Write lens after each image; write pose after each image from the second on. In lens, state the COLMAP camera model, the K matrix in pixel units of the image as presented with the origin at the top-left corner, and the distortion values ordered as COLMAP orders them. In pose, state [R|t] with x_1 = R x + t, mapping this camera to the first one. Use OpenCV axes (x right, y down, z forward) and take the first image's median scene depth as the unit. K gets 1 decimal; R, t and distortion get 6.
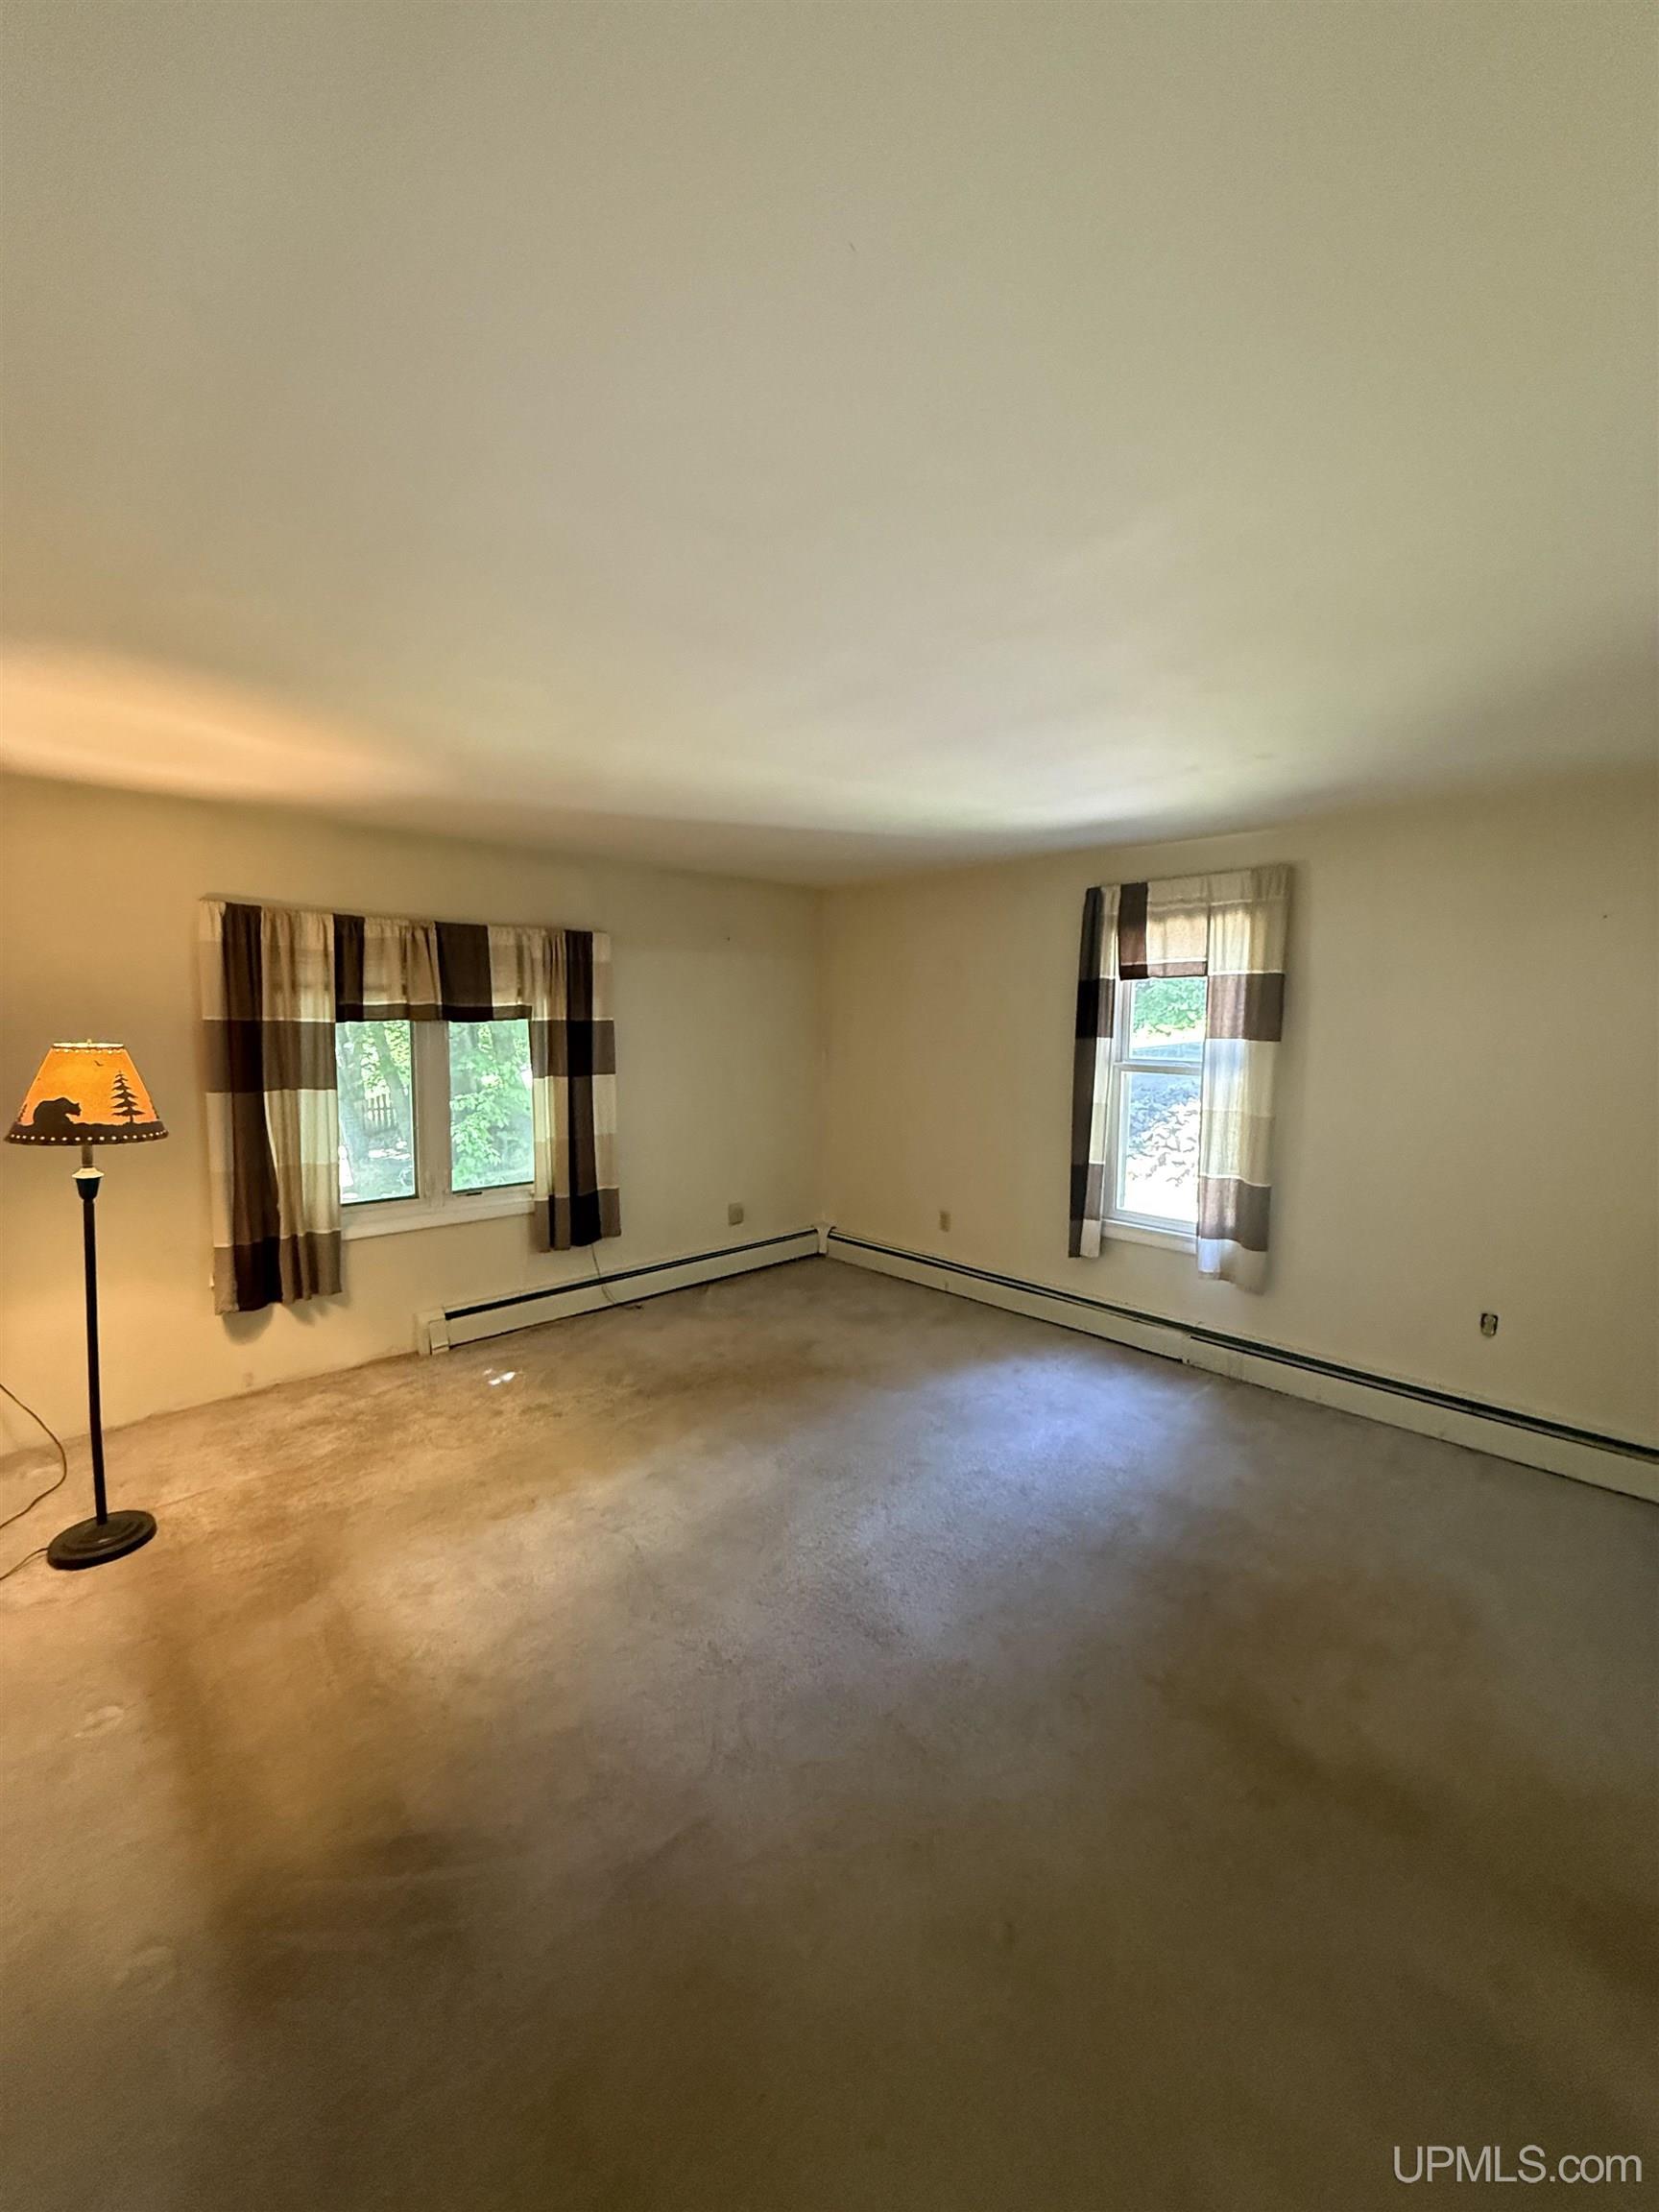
lens RADIAL K [[886.0, 0, 834.3], [0, 886.0, 1103.9], [0, 0, 1]] dist [-0.001278, 0.000205]
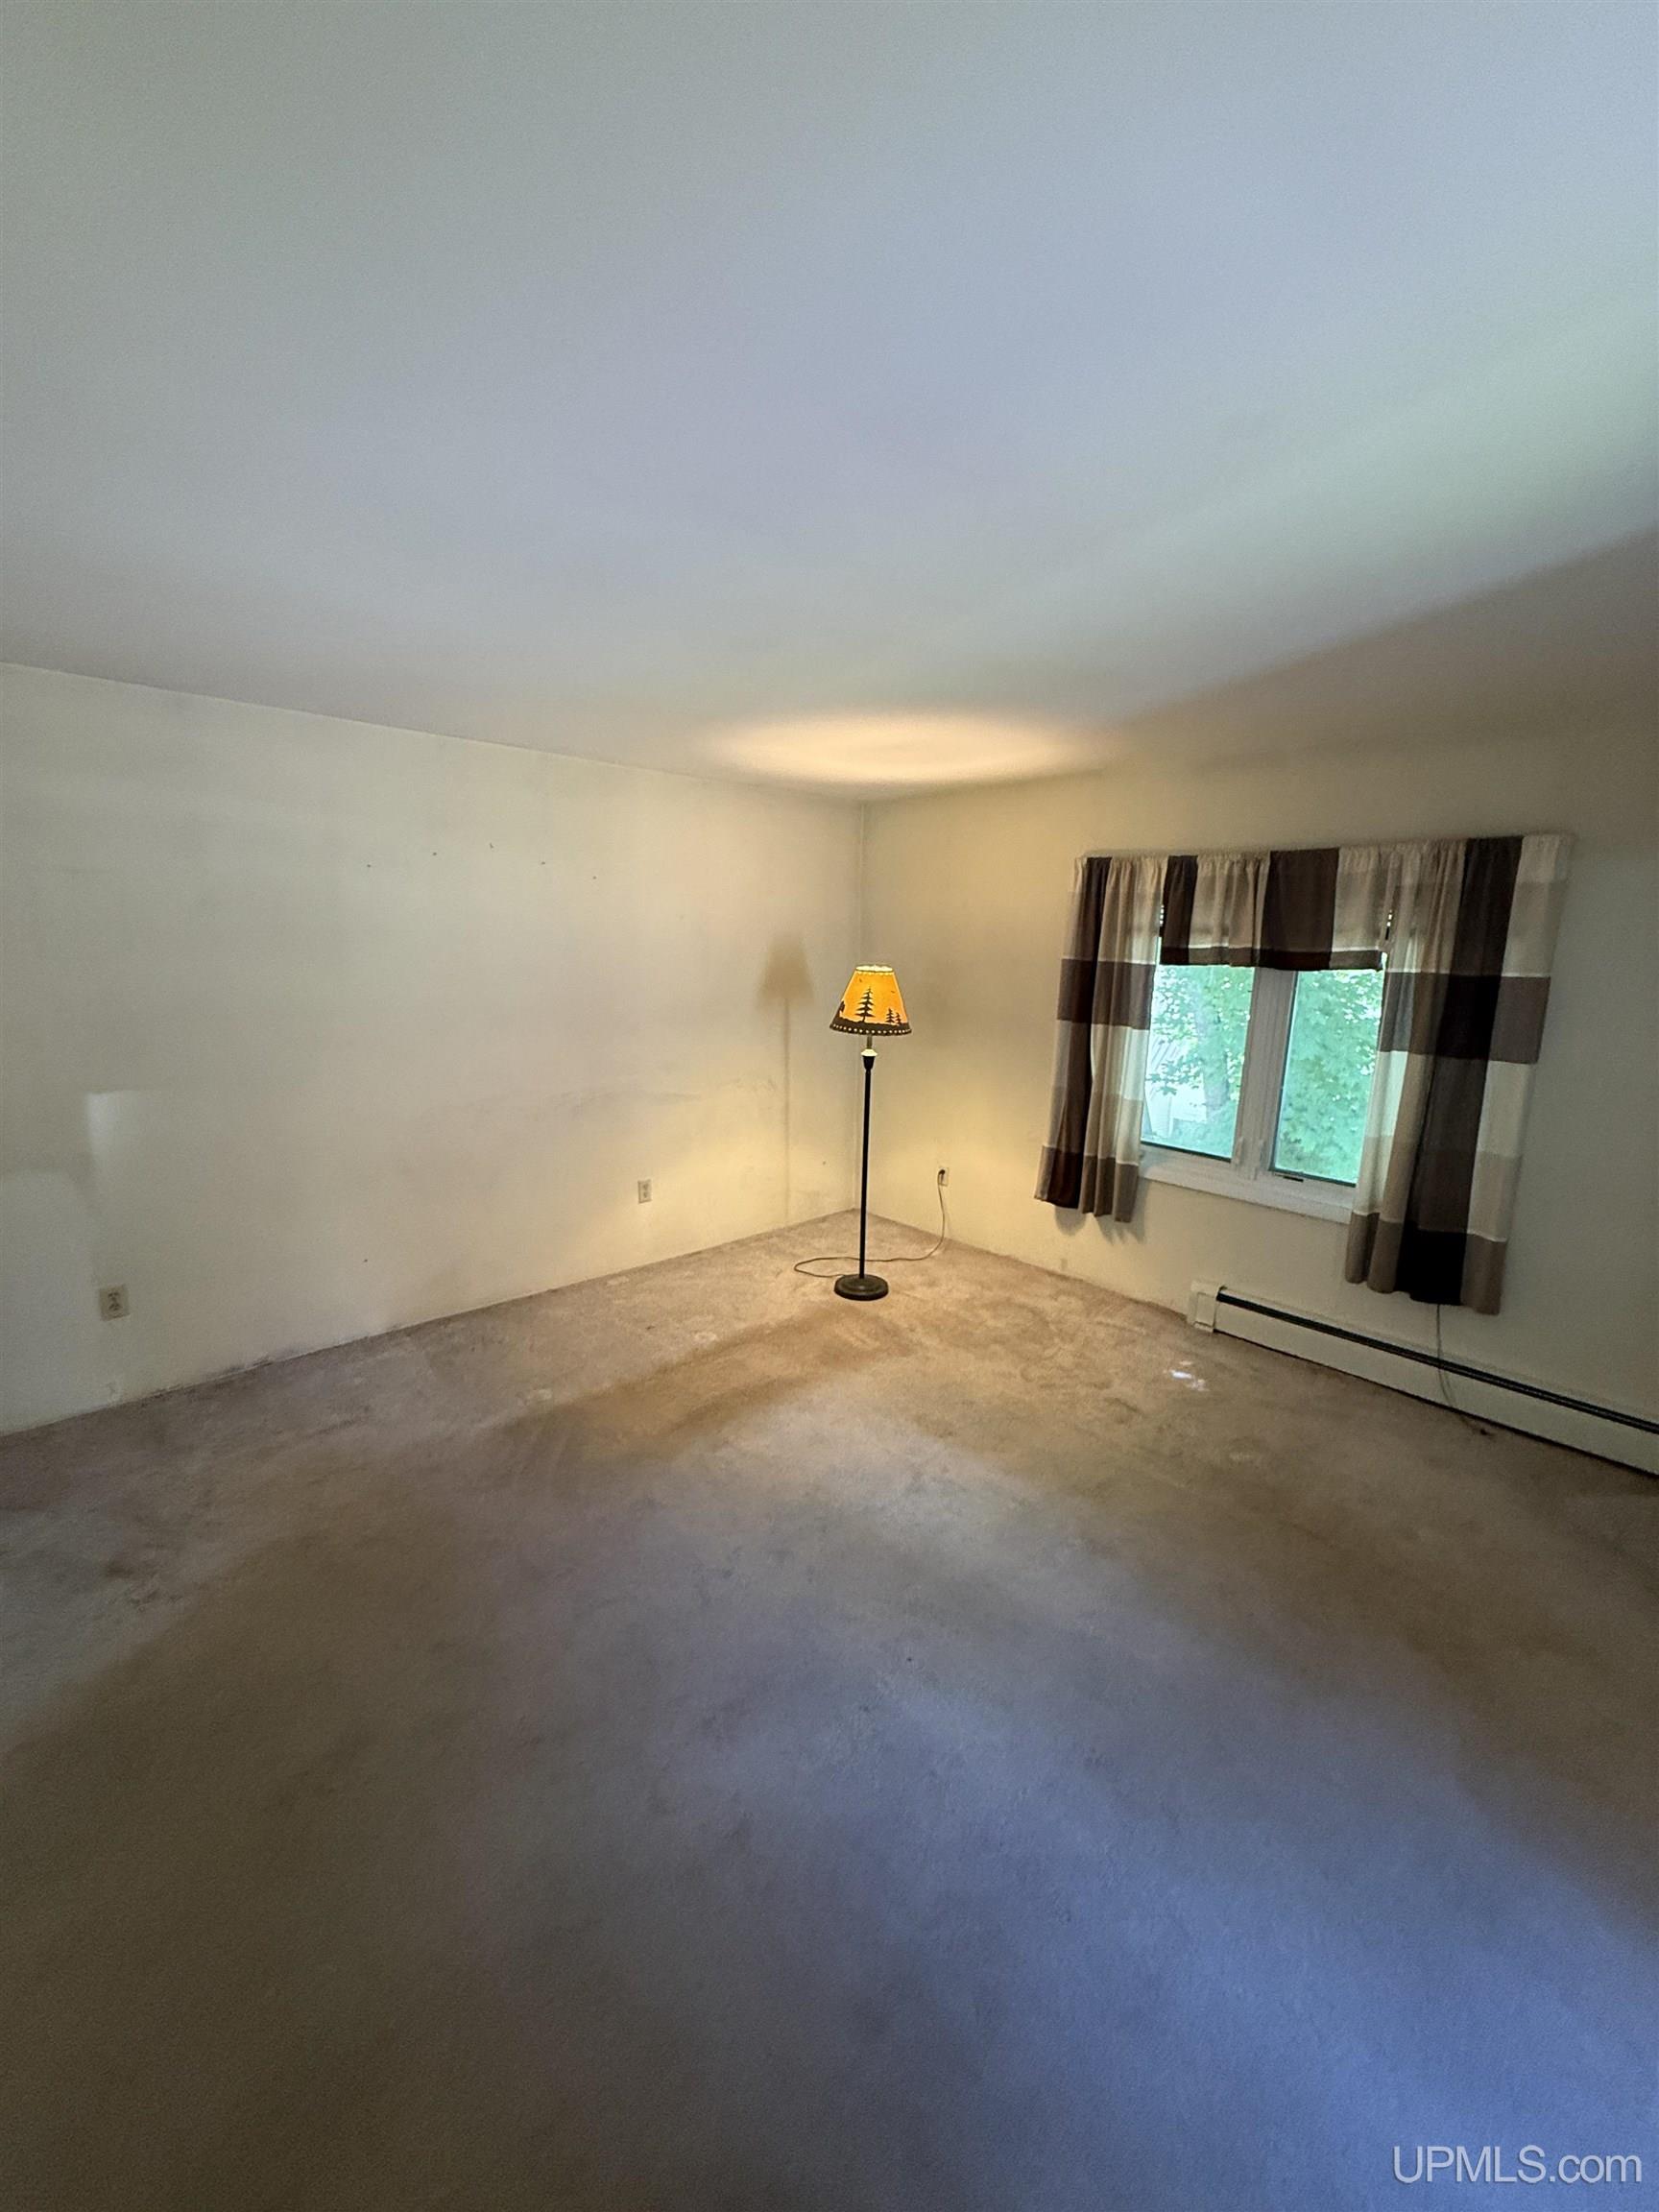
lens RADIAL K [[886.0, 0, 823.2], [0, 886.0, 1098.9], [0, 0, 1]] dist [-0.001278, 0.000205]
pose [[-0.022137, 0.164847, -0.986071, 0.459322], [-0.129122, 0.977580, 0.166326, -0.059300], [0.991382, 0.131006, -0.000356, 0.616876]]
